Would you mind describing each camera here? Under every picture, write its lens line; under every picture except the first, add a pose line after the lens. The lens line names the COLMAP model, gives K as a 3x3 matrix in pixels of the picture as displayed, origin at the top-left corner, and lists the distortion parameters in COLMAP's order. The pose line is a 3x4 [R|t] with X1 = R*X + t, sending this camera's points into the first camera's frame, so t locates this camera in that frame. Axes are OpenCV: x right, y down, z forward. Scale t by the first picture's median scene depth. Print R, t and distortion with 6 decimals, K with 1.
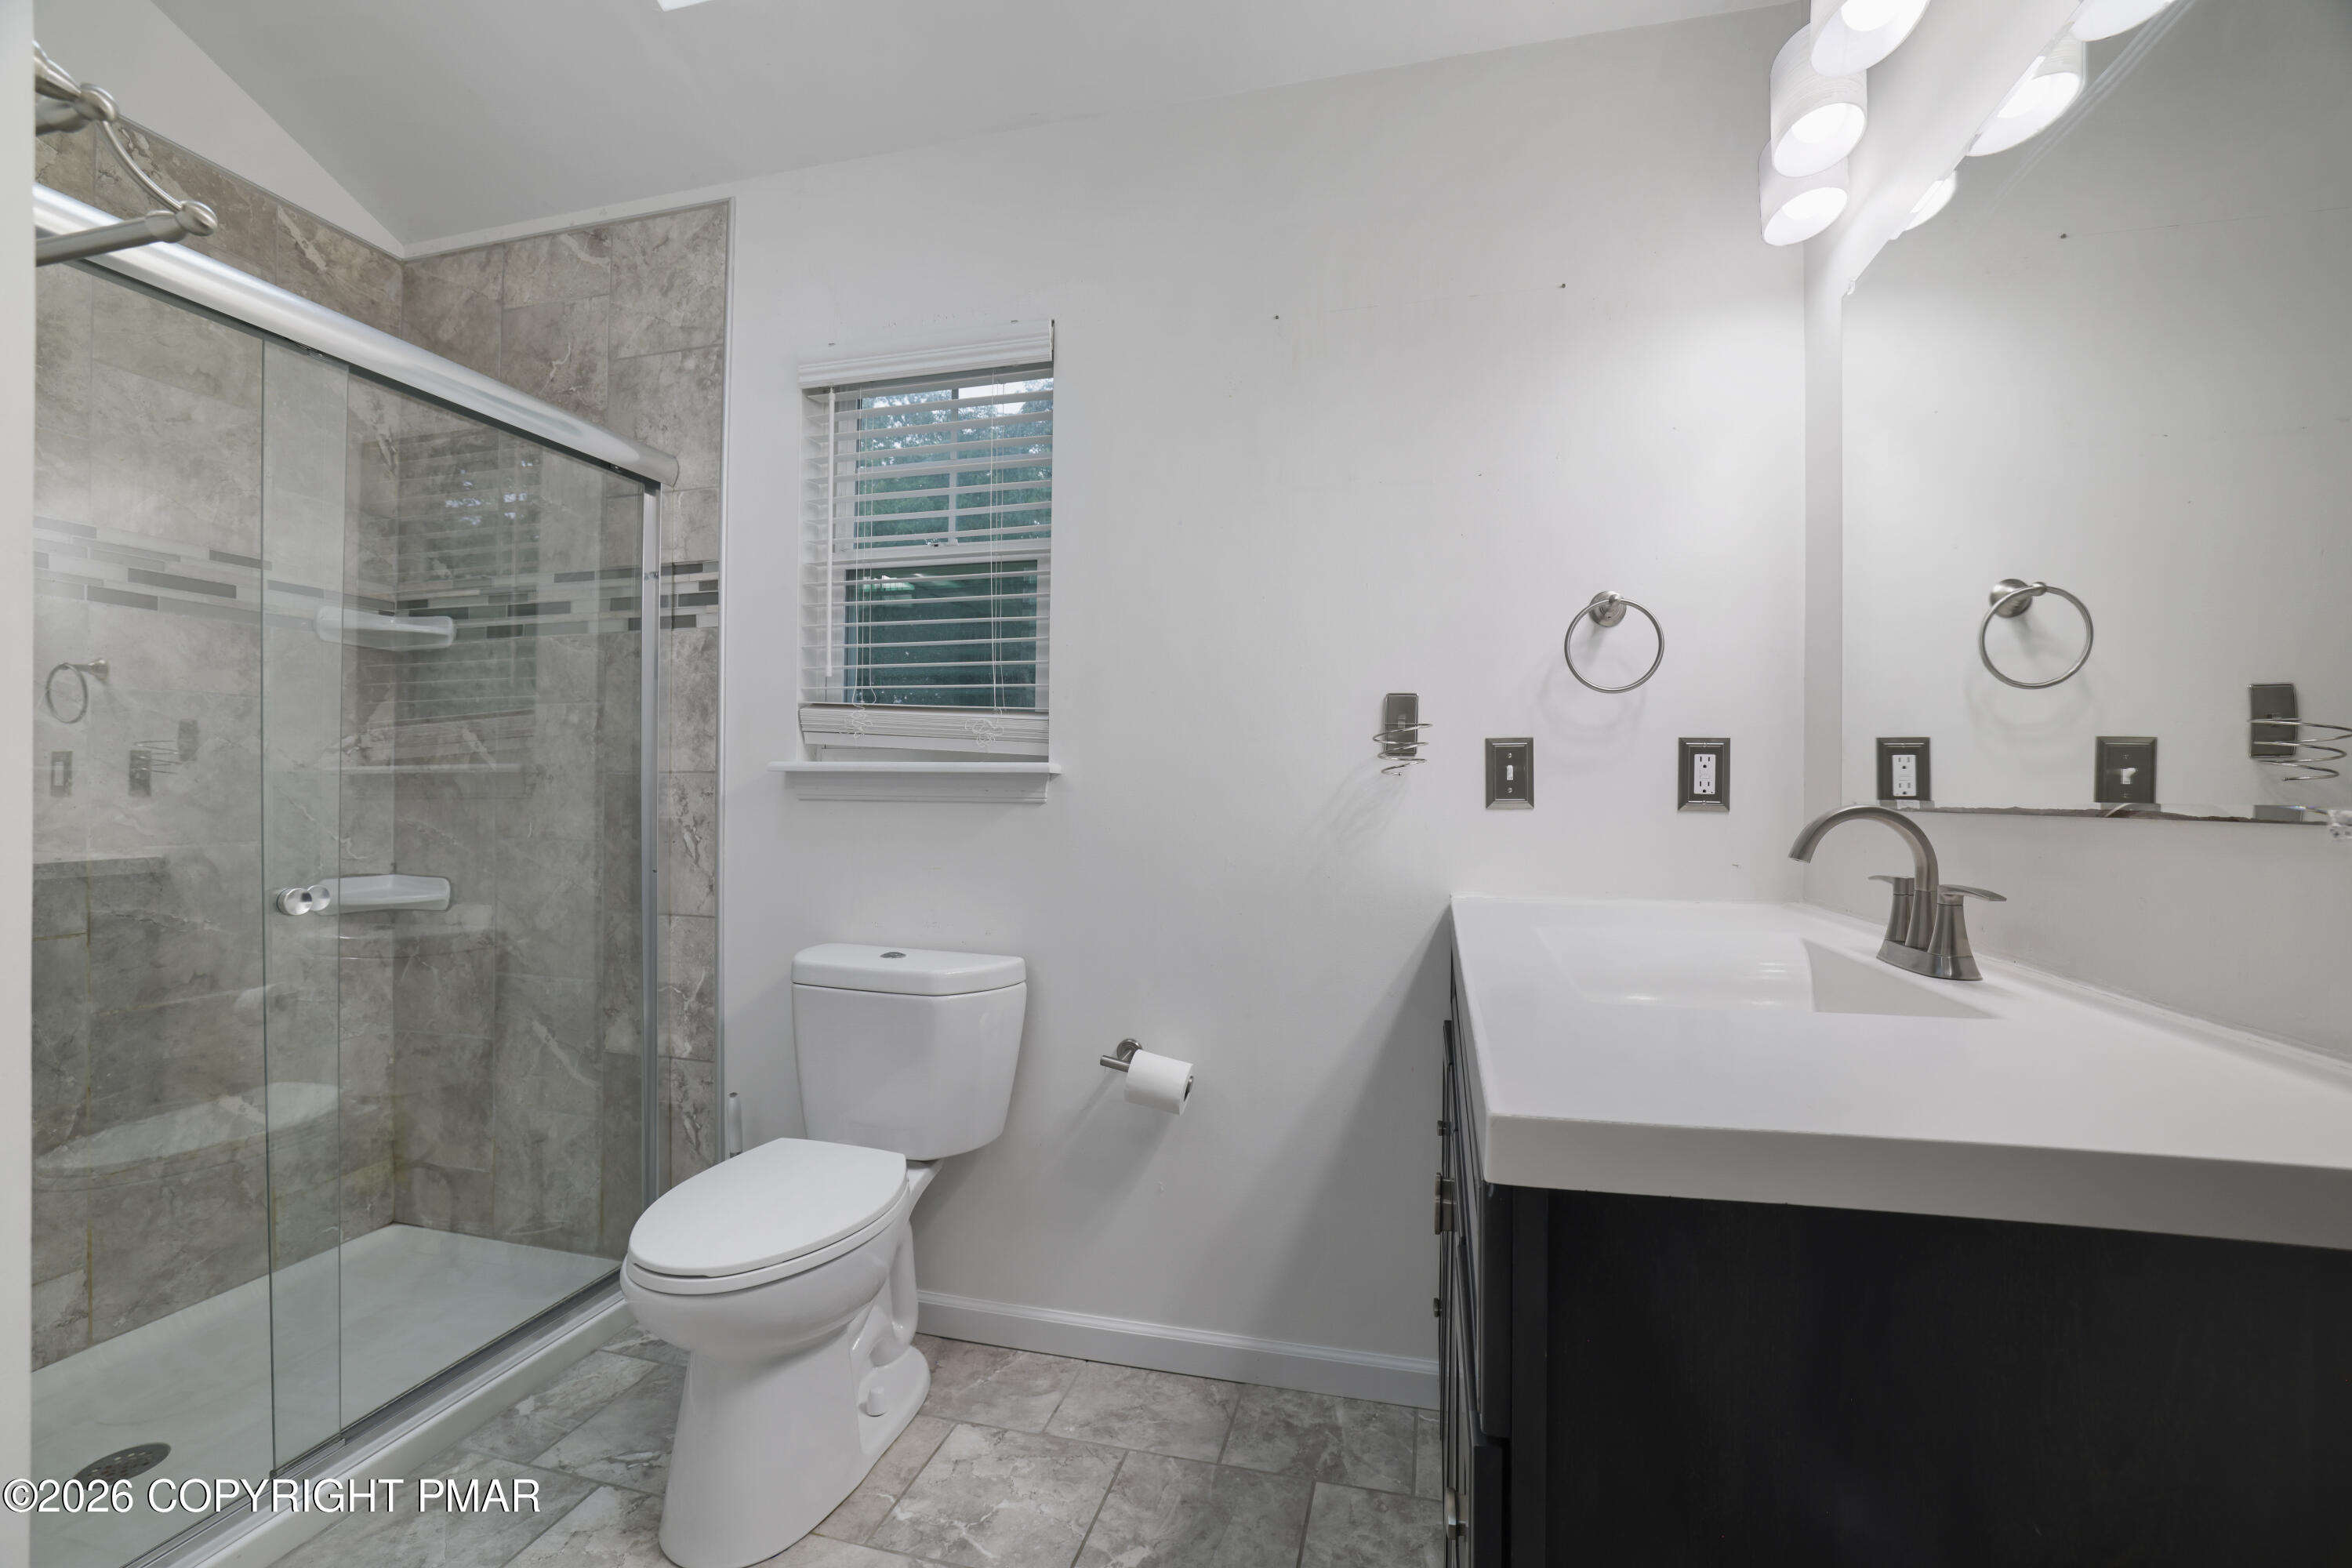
lens RADIAL K [[1041.2, 0, 1167.0], [0, 1041.2, 788.1], [0, 0, 1]] dist [-0.039193, 0.013087]
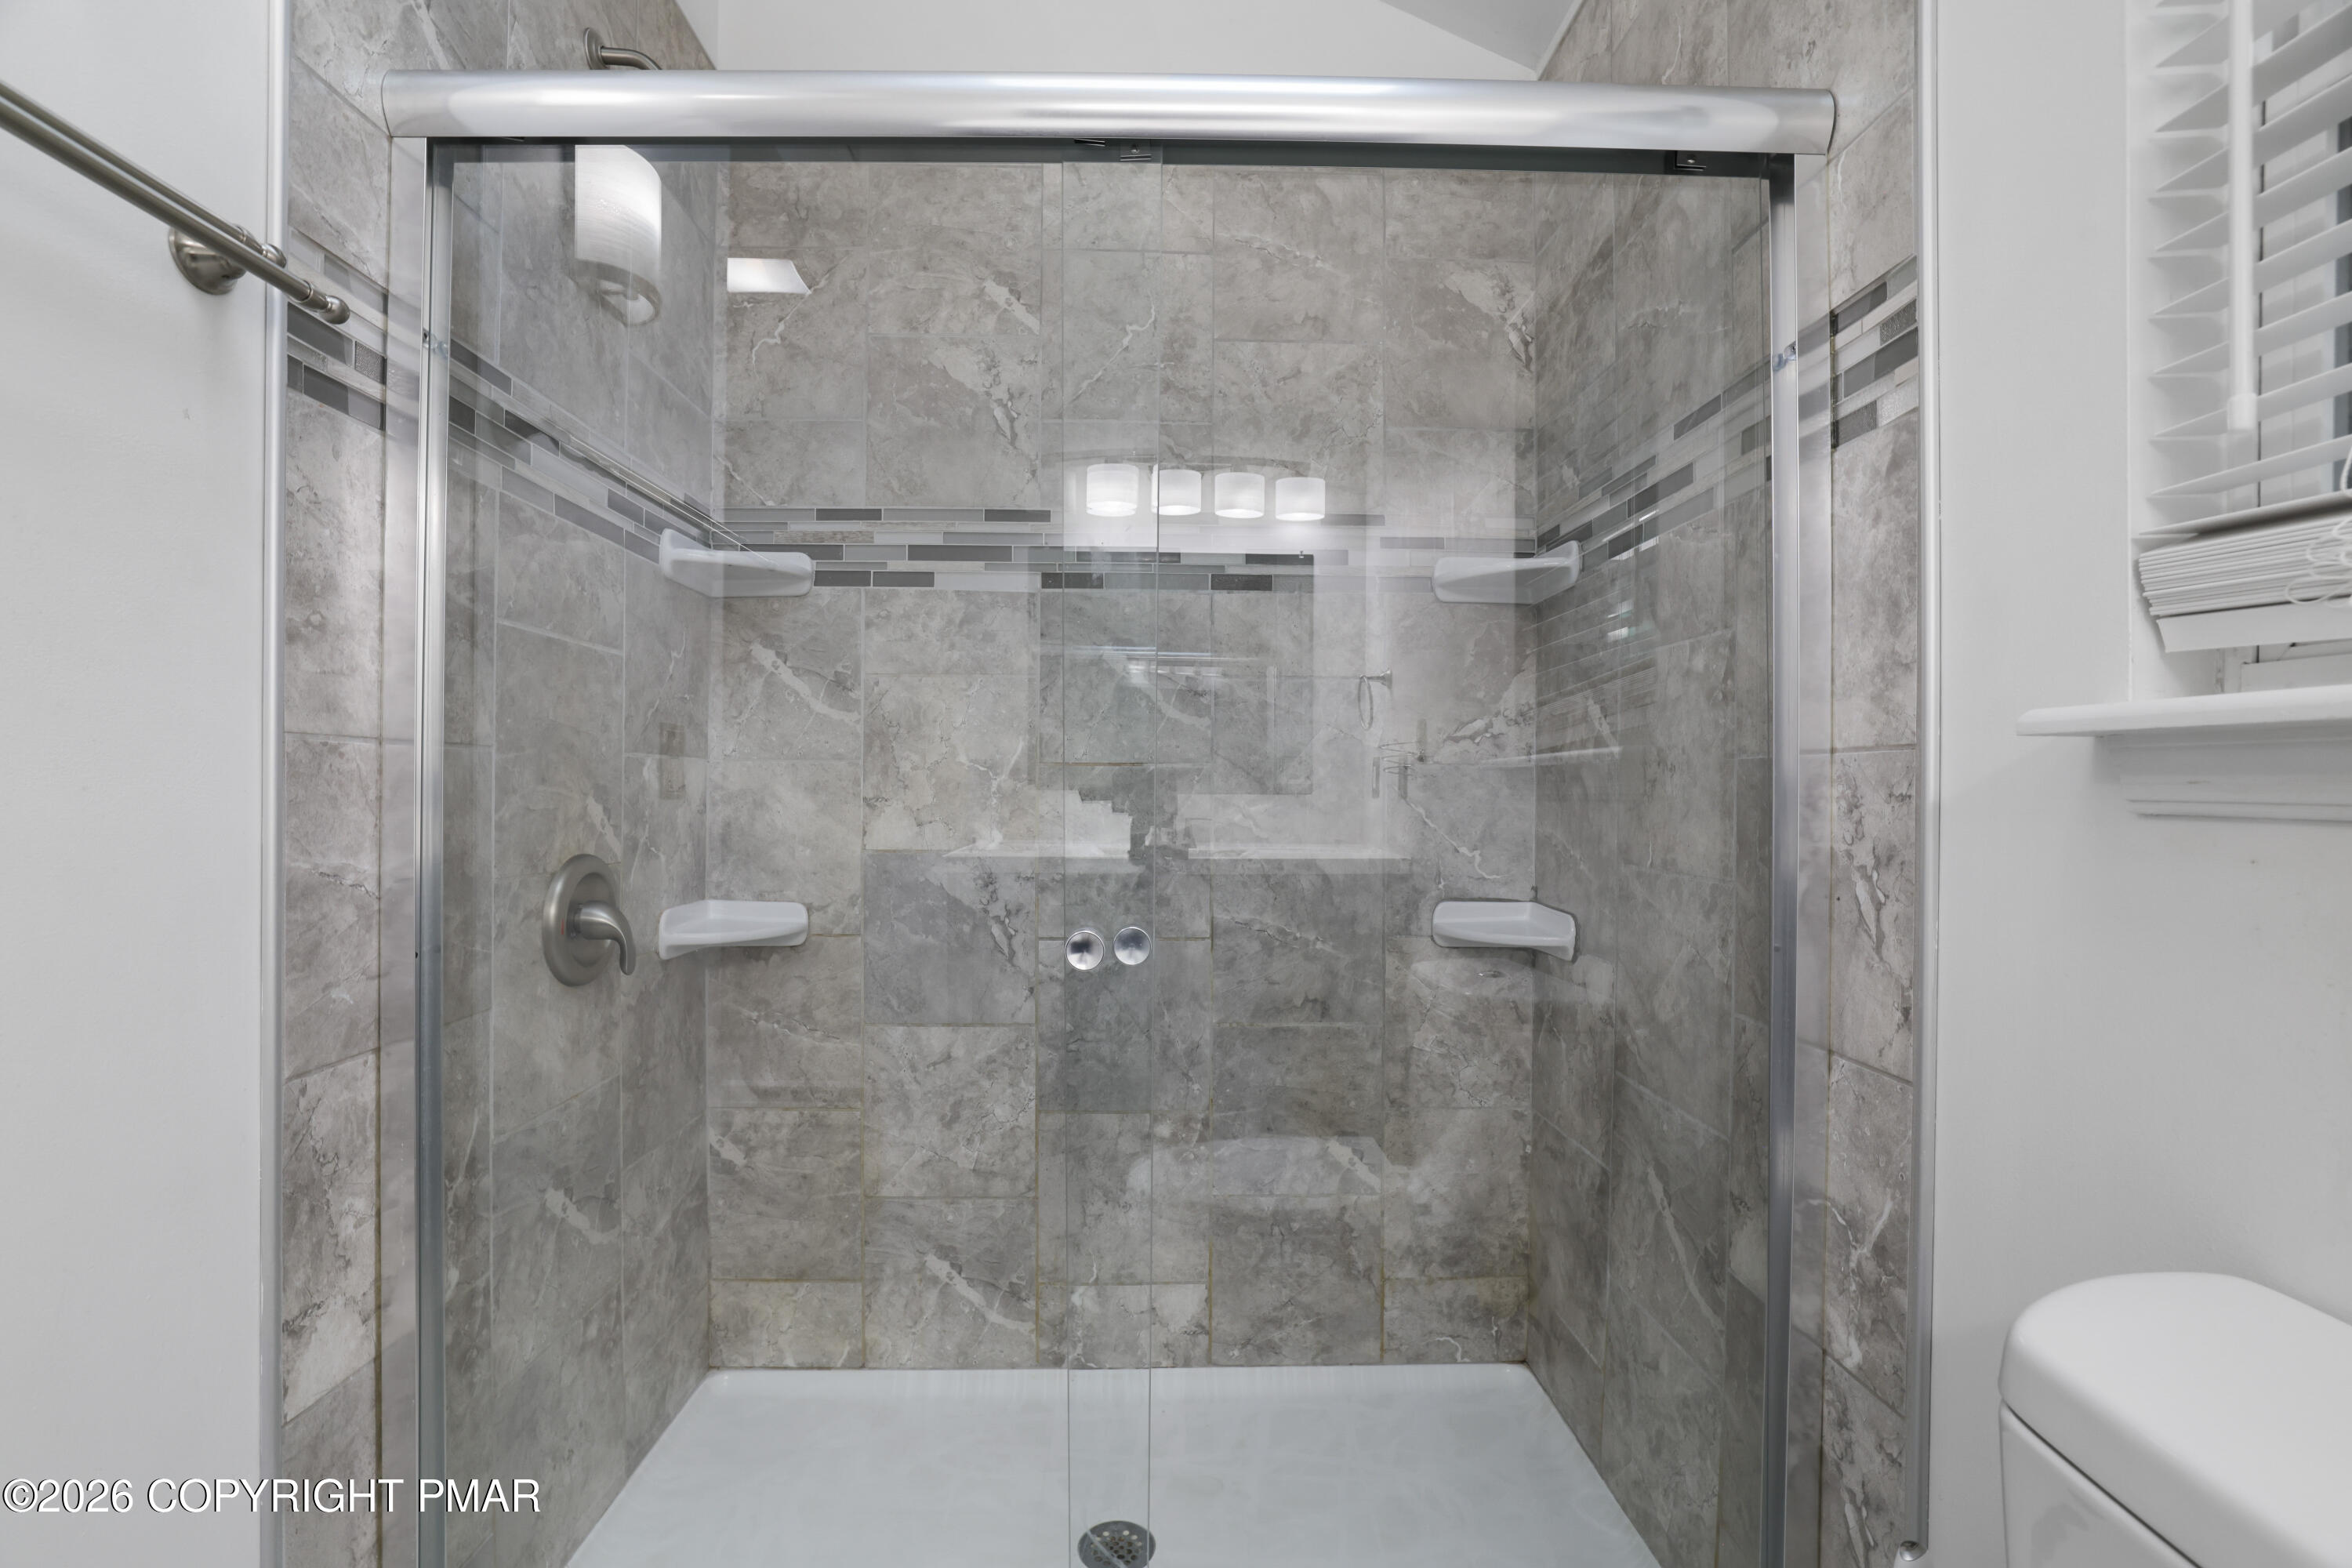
lens RADIAL K [[1041.2, 0, 1150.7], [0, 1041.2, 787.3], [0, 0, 1]] dist [-0.039193, 0.013087]
pose [[0.285687, -0.002492, -0.958320, -0.120074], [-0.001981, 0.999993, -0.003191, 0.003462], [0.958321, 0.002810, 0.285680, 0.568158]]
